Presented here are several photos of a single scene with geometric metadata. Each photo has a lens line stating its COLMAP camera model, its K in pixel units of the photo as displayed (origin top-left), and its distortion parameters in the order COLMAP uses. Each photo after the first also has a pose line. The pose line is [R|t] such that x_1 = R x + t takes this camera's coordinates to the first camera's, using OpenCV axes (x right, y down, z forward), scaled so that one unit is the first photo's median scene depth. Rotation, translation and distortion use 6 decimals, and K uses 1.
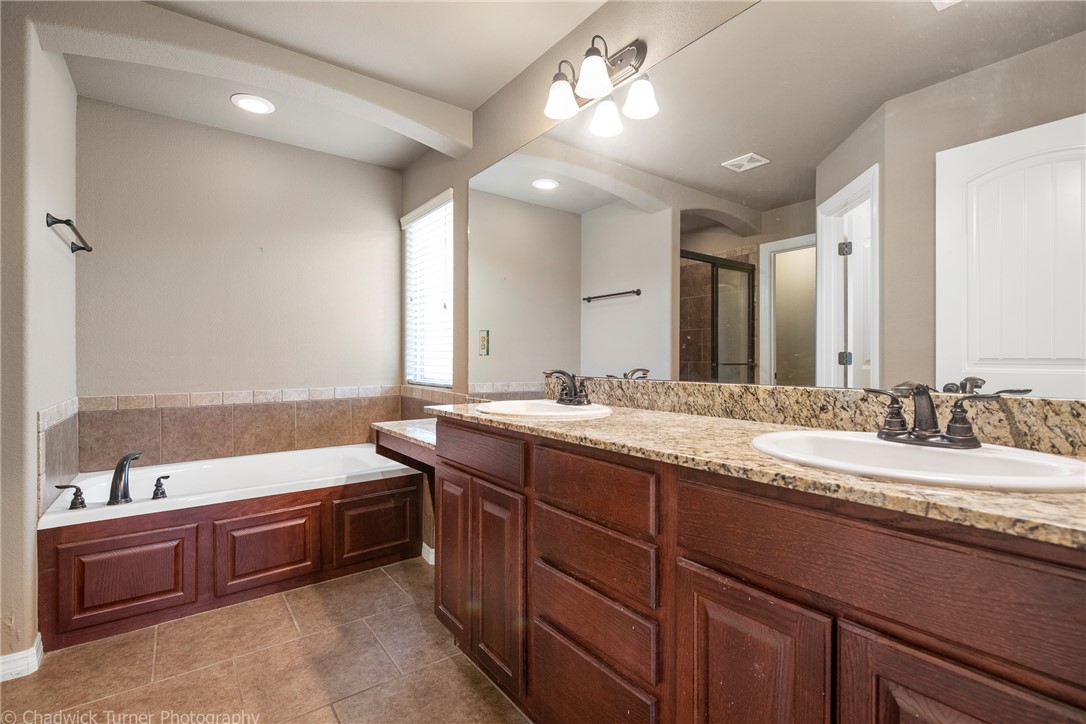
lens RADIAL K [[501.0, 0, 541.0], [0, 501.0, 360.0], [0, 0, 1]] dist [-0.000215, 0.000497]
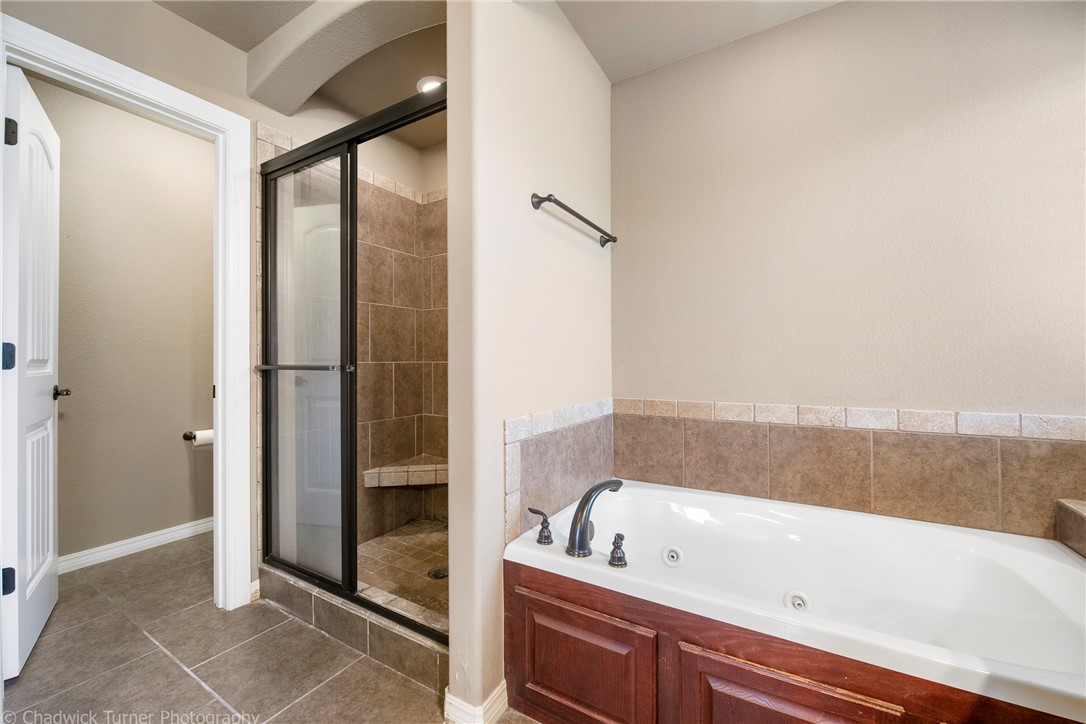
lens RADIAL K [[434.3, 0, 539.1], [0, 434.3, 356.2], [0, 0, 1]] dist [-0.002384, -0.001145]
pose [[0.389014, -0.006548, -0.921209, -0.195125], [0.001581, 0.999978, -0.006441, -0.000441], [0.921230, 0.001050, 0.389016, 0.499571]]
